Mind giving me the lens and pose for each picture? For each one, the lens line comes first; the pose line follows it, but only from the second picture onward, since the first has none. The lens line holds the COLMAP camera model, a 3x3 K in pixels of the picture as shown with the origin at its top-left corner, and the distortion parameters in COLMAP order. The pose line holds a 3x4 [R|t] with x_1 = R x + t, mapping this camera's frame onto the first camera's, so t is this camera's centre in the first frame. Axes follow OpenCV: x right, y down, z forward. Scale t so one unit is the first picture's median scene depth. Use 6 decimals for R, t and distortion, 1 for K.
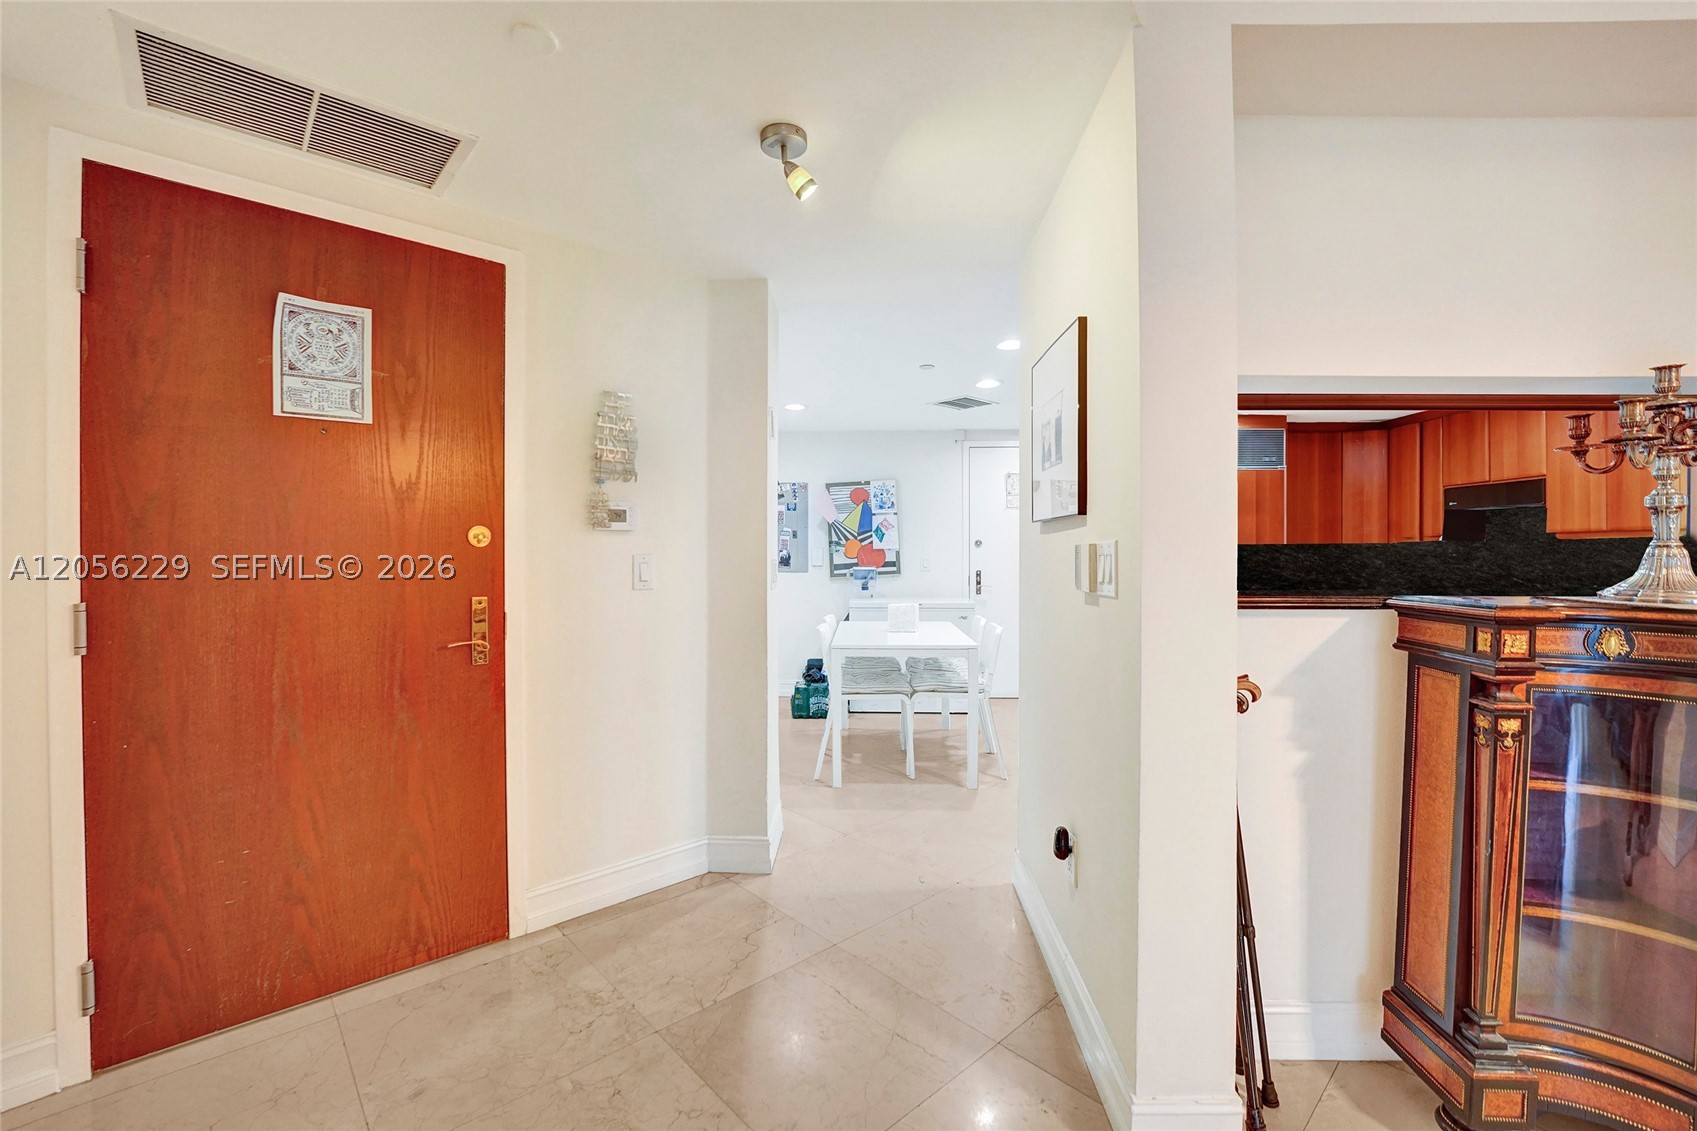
lens RADIAL K [[695.0, 0, 850.4], [0, 695.0, 563.9], [0, 0, 1]] dist [-0.024822, 0.002462]
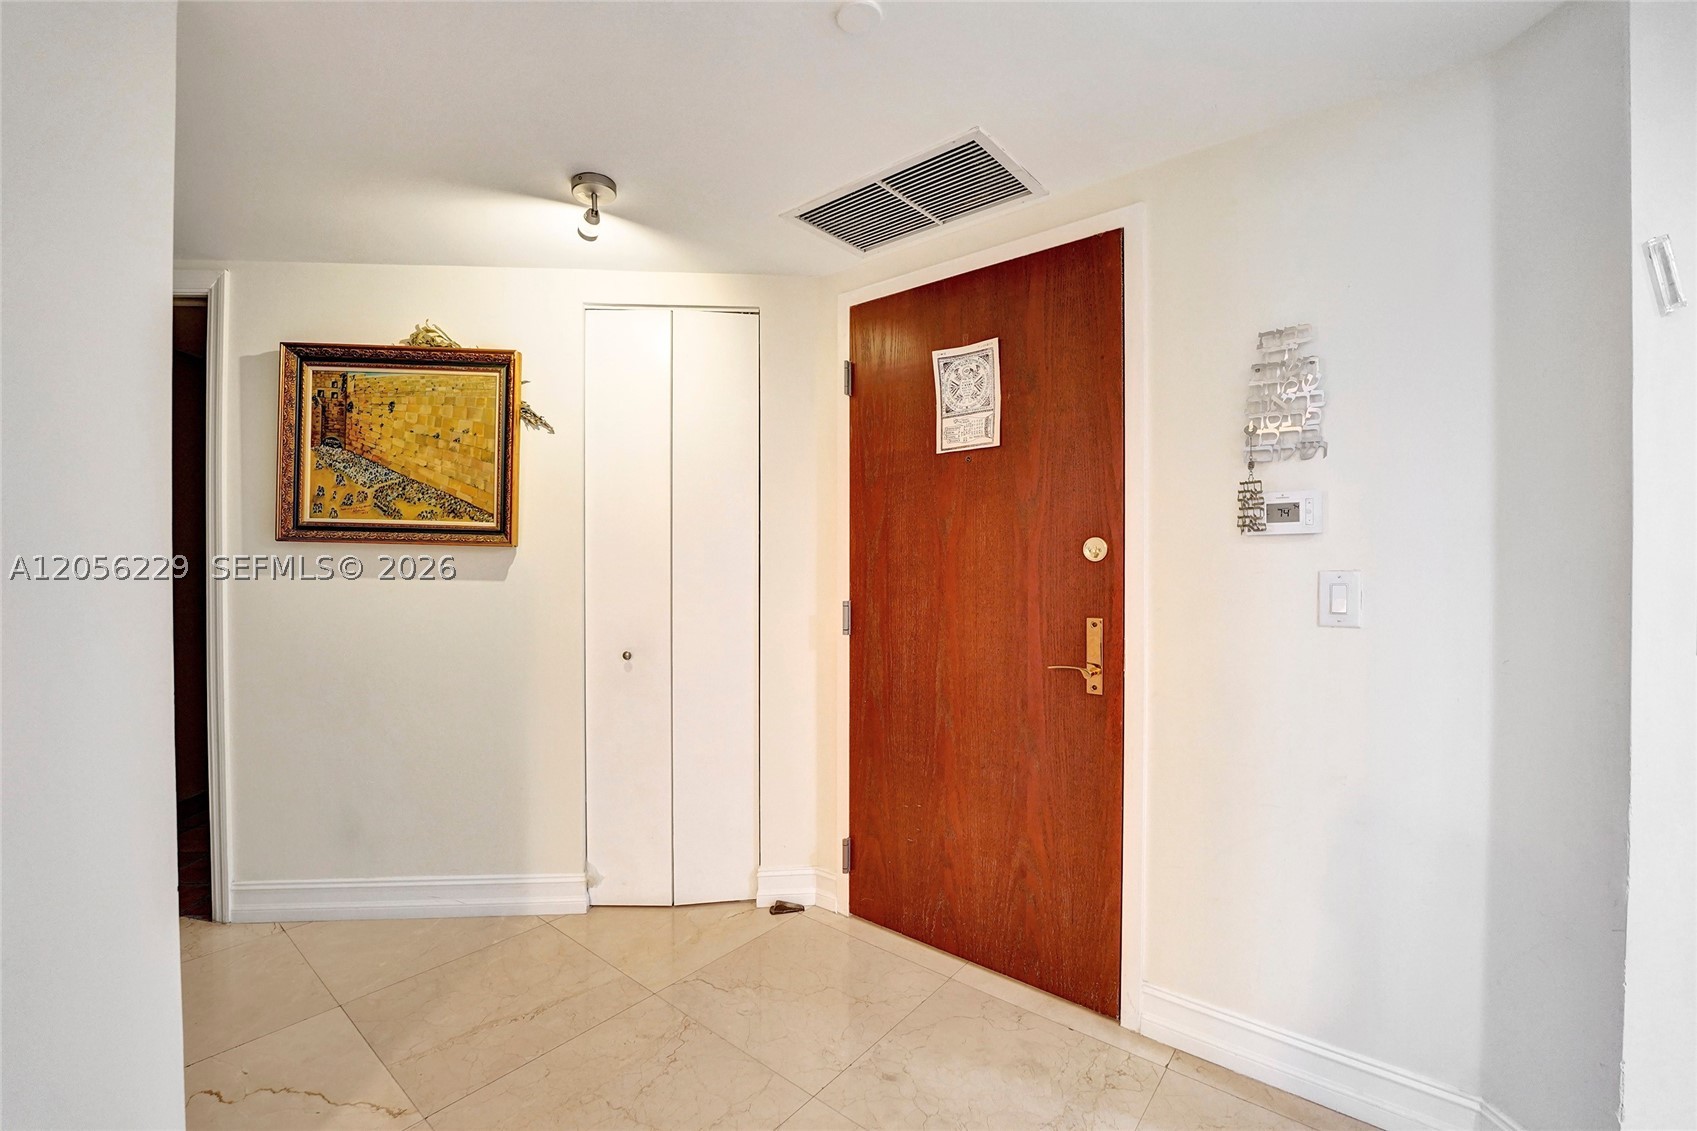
lens RADIAL K [[695.0, 0, 838.1], [0, 695.0, 577.7], [0, 0, 1]] dist [-0.024822, 0.002462]
pose [[0.153687, 0.011407, -0.988054, 0.327362], [-0.019990, 0.999765, 0.008432, -0.005281], [0.987917, 0.018455, 0.153879, 0.610041]]
